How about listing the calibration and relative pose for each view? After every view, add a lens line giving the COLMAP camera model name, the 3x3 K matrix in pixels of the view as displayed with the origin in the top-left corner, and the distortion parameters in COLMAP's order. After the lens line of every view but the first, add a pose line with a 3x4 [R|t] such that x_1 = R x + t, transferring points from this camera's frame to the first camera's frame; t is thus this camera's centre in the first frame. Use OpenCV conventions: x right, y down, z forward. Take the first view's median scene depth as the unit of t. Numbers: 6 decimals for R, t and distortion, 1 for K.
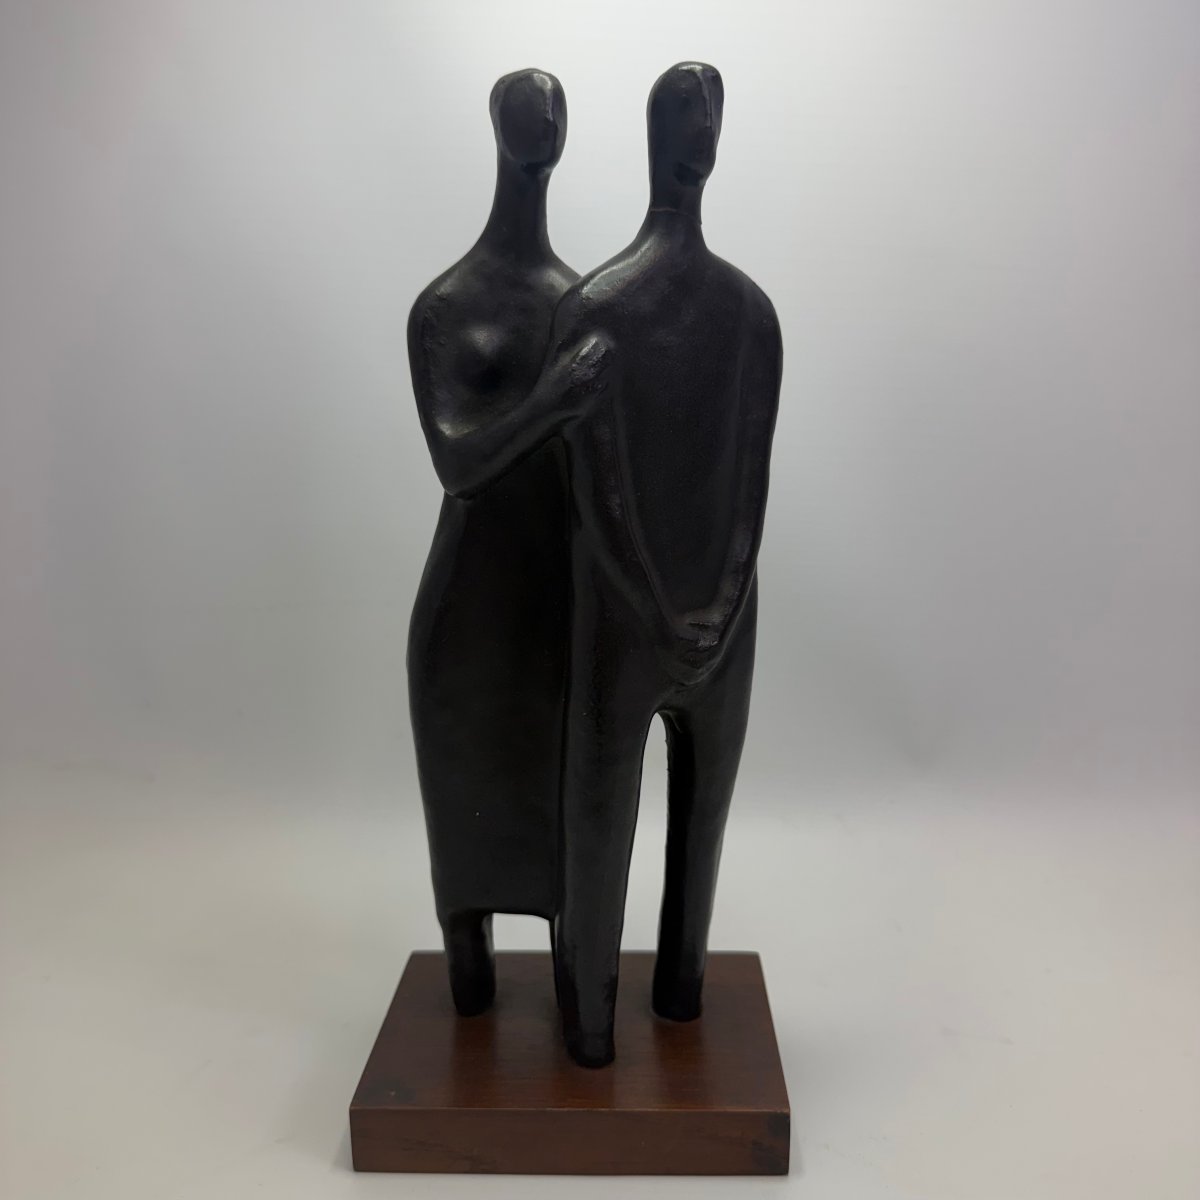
lens RADIAL K [[1202.1, 0, 600.7], [0, 1202.1, 629.0], [0, 0, 1]] dist [0.176530, -0.535251]
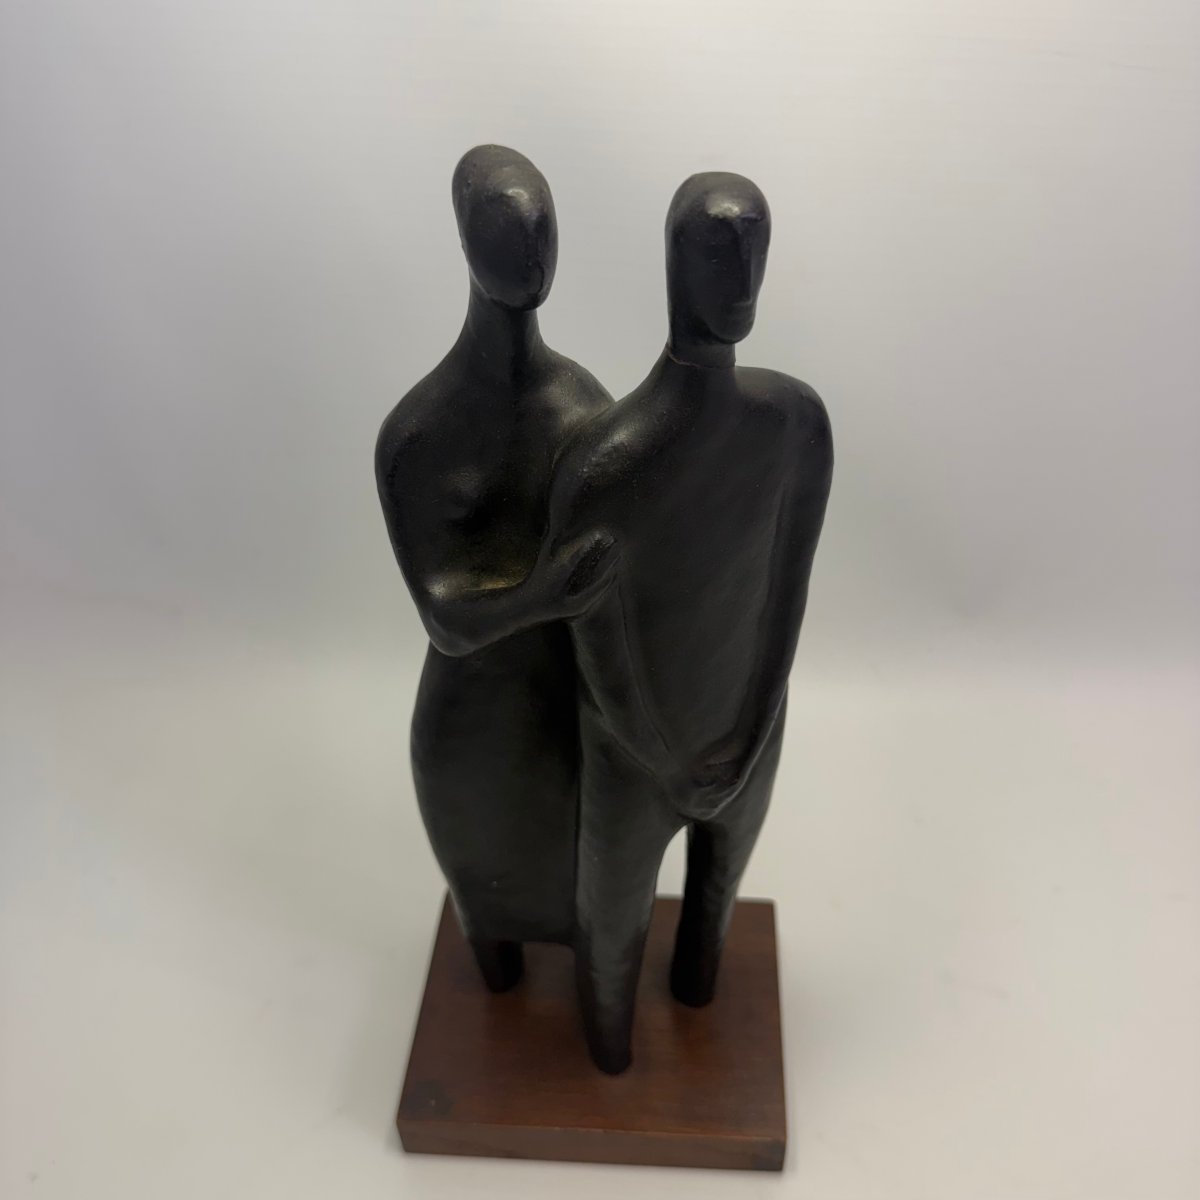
lens RADIAL K [[1202.1, 0, 600.7], [0, 1202.1, 629.0], [0, 0, 1]] dist [0.176530, -0.535251]
pose [[0.999124, 0.002421, -0.041786, 0.028834], [0.017382, 0.884167, 0.466847, -0.528697], [0.038076, -0.467164, 0.883350, 0.227426]]
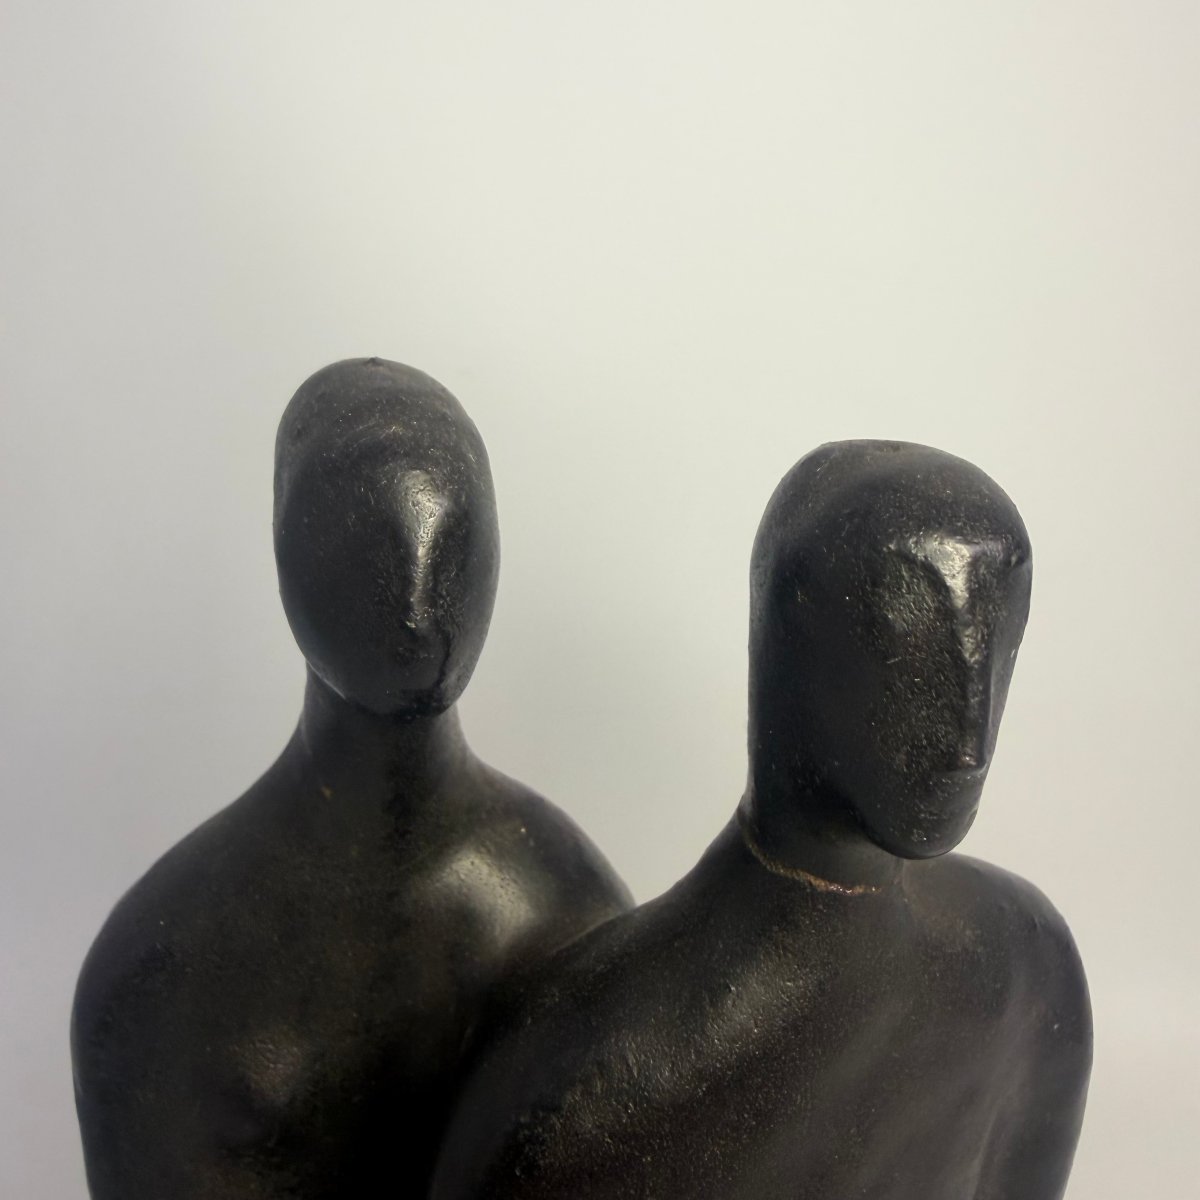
lens RADIAL K [[1181.9, 0, 603.6], [0, 1181.9, 485.7], [0, 0, 1]] dist [0.012131, 0.010824]
pose [[0.995841, 0.050995, -0.075504, 0.021195], [-0.039580, 0.988548, 0.145621, -0.462327], [0.082066, -0.142027, 0.986455, 0.674361]]
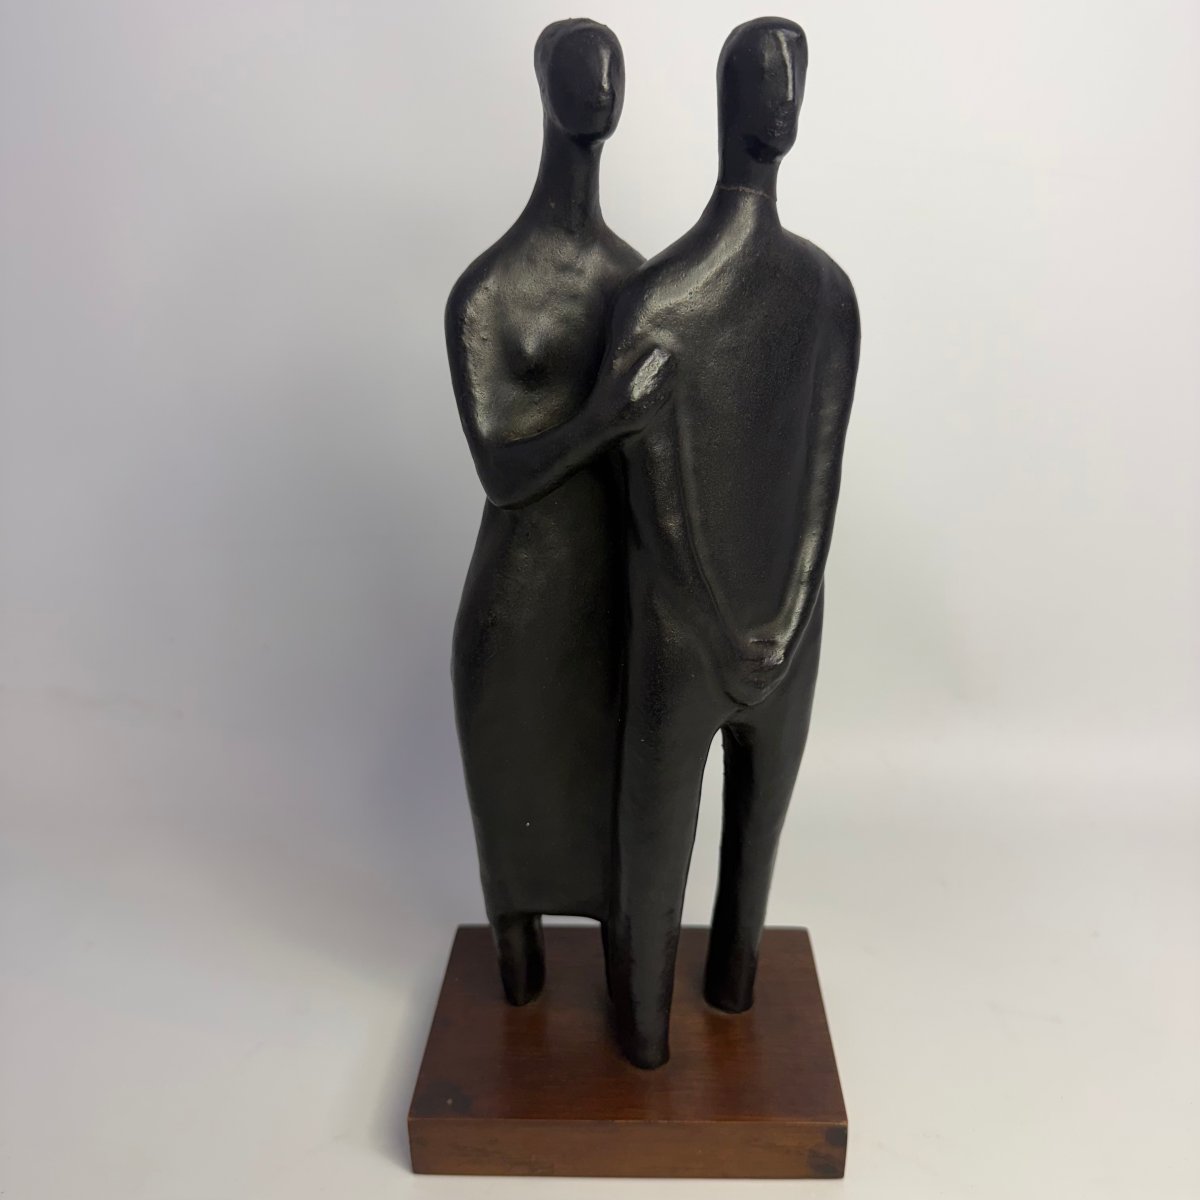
lens RADIAL K [[1202.1, 0, 600.7], [0, 1202.1, 629.0], [0, 0, 1]] dist [0.176530, -0.535251]
pose [[0.999970, -0.003773, -0.006784, -0.038551], [0.004835, 0.986436, 0.164073, -0.168212], [0.006073, -0.164101, 0.986425, 0.077647]]
